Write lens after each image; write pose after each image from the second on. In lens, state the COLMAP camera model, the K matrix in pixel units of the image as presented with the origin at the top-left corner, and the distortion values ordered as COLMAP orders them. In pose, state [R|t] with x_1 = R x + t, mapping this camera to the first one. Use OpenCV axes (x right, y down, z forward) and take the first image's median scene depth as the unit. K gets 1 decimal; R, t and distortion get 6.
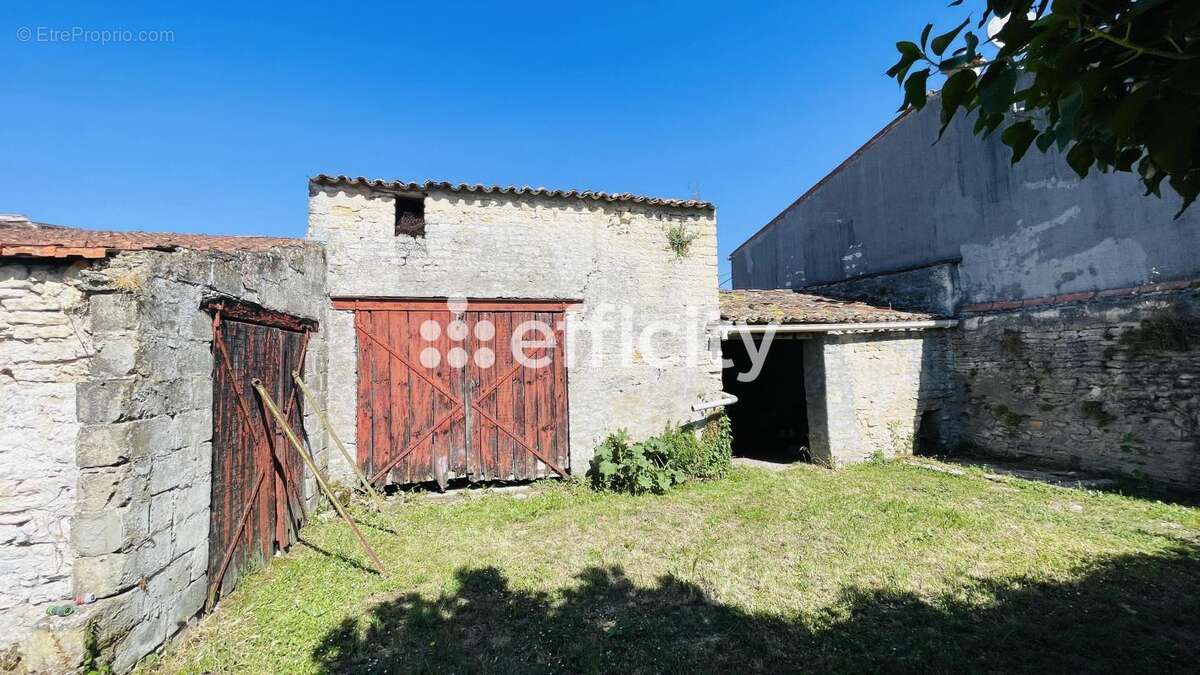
lens RADIAL K [[490.9, 0, 596.4], [0, 490.9, 338.9], [0, 0, 1]] dist [0.000326, 0.000691]
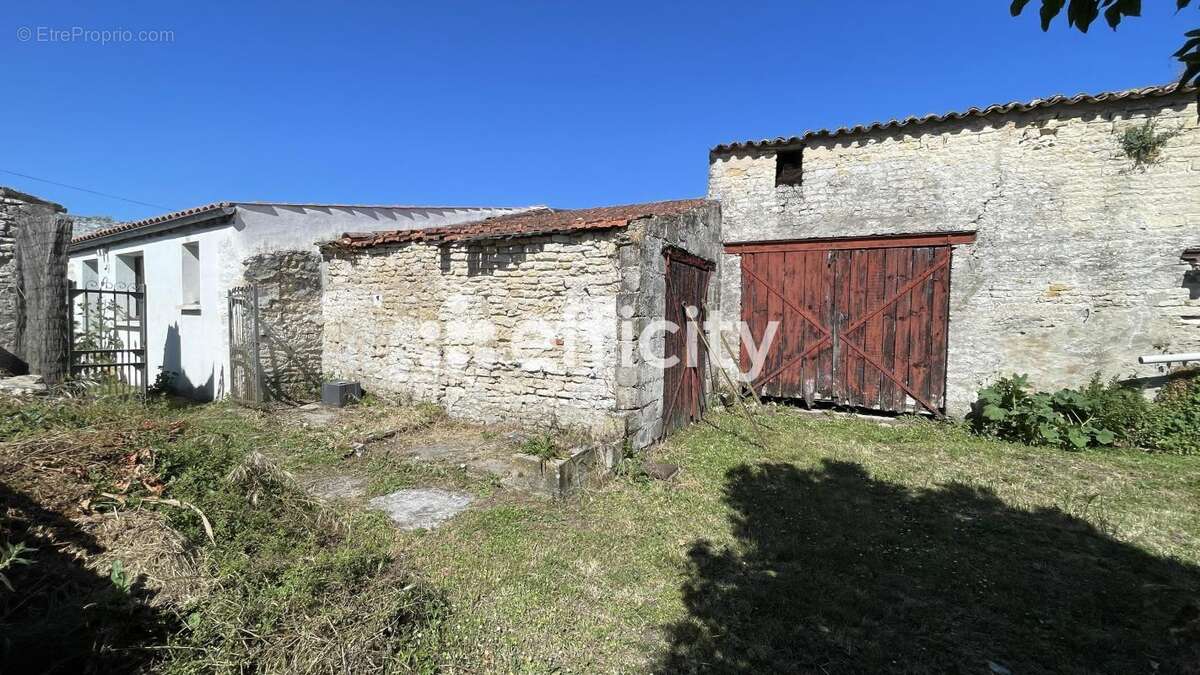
lens RADIAL K [[490.9, 0, 596.4], [0, 490.9, 338.9], [0, 0, 1]] dist [0.000326, 0.000691]
pose [[0.764597, 0.065224, -0.641200, 0.035240], [0.003856, 0.994385, 0.105749, 0.023054], [0.644497, -0.083327, 0.760053, -0.188339]]
